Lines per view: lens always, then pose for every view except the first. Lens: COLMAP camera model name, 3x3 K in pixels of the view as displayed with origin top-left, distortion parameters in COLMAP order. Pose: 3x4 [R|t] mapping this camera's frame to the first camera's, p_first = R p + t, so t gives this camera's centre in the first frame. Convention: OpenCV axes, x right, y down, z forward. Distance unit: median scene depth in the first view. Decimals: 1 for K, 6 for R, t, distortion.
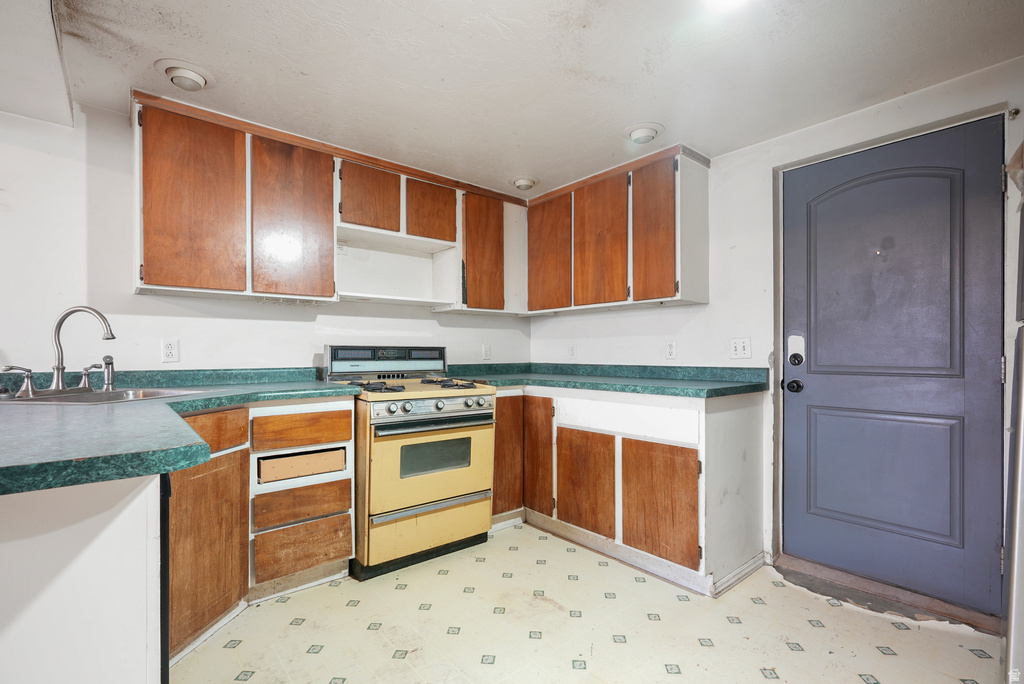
lens RADIAL K [[472.9, 0, 516.5], [0, 472.9, 352.6], [0, 0, 1]] dist [-0.012541, 0.006020]
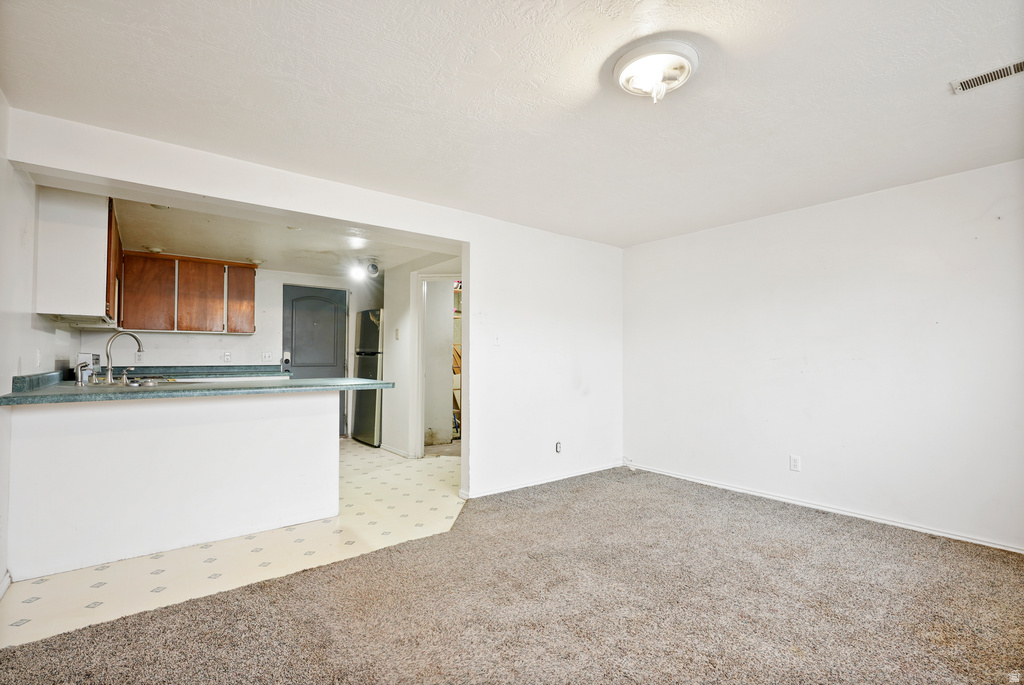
lens RADIAL K [[472.9, 0, 517.7], [0, 472.9, 347.2], [0, 0, 1]] dist [-0.012541, 0.006020]
pose [[0.028819, 0.022210, 0.999338, -1.881190], [-0.003916, 0.999748, -0.022106, -0.009913], [-0.999577, -0.003276, 0.028899, -0.297086]]
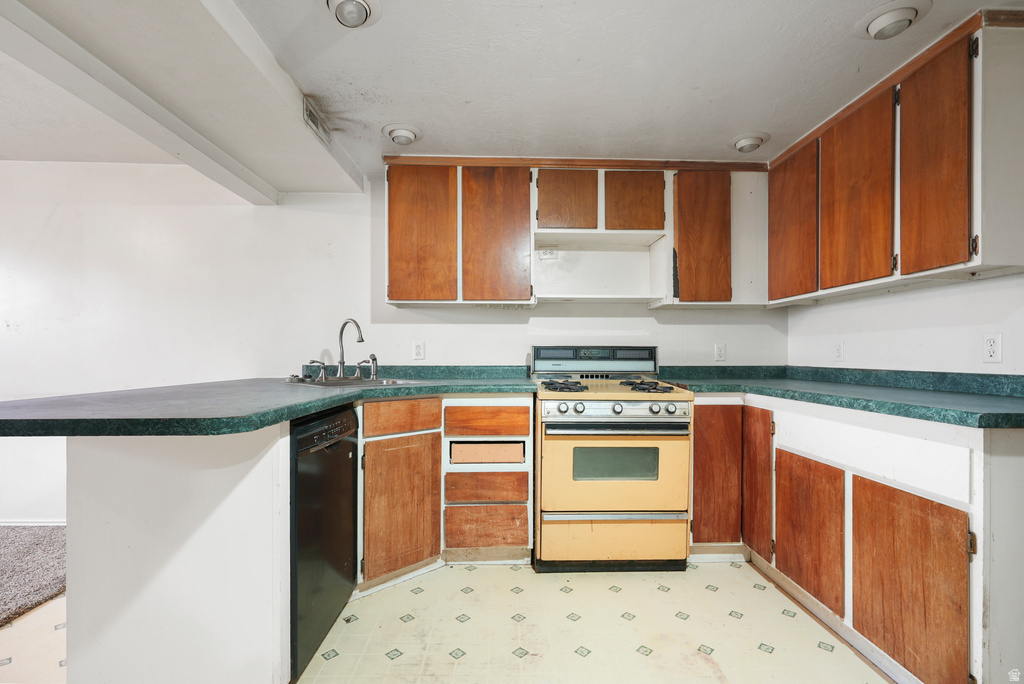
lens RADIAL K [[472.9, 0, 515.6], [0, 472.9, 355.0], [0, 0, 1]] dist [-0.012541, 0.006020]
pose [[0.782867, 0.003318, -0.622181, 0.262782], [-0.002463, 0.999994, 0.002234, 0.004400], [0.622185, -0.000217, 0.782871, 0.150855]]
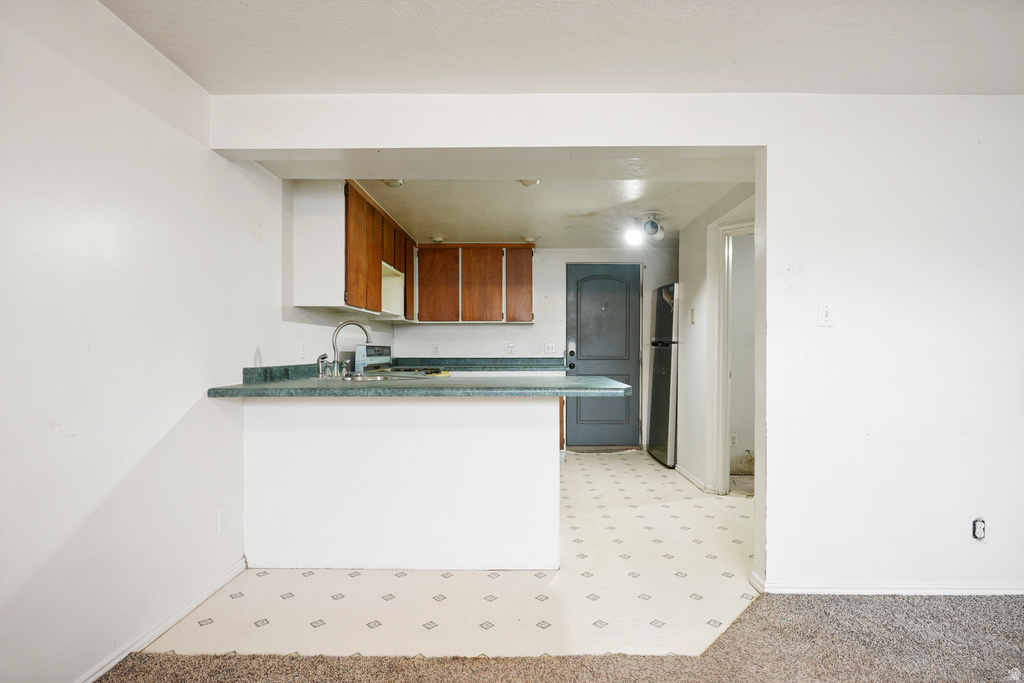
lens RADIAL K [[529.0, 0, 515.0], [0, 529.0, 353.2], [0, 0, 1]] dist [-0.005902, 0.001029]
pose [[0.654789, -0.005729, 0.755790, -1.406191], [-0.002200, 0.999953, 0.009485, -0.009058], [-0.755809, -0.007874, 0.654745, -0.385004]]
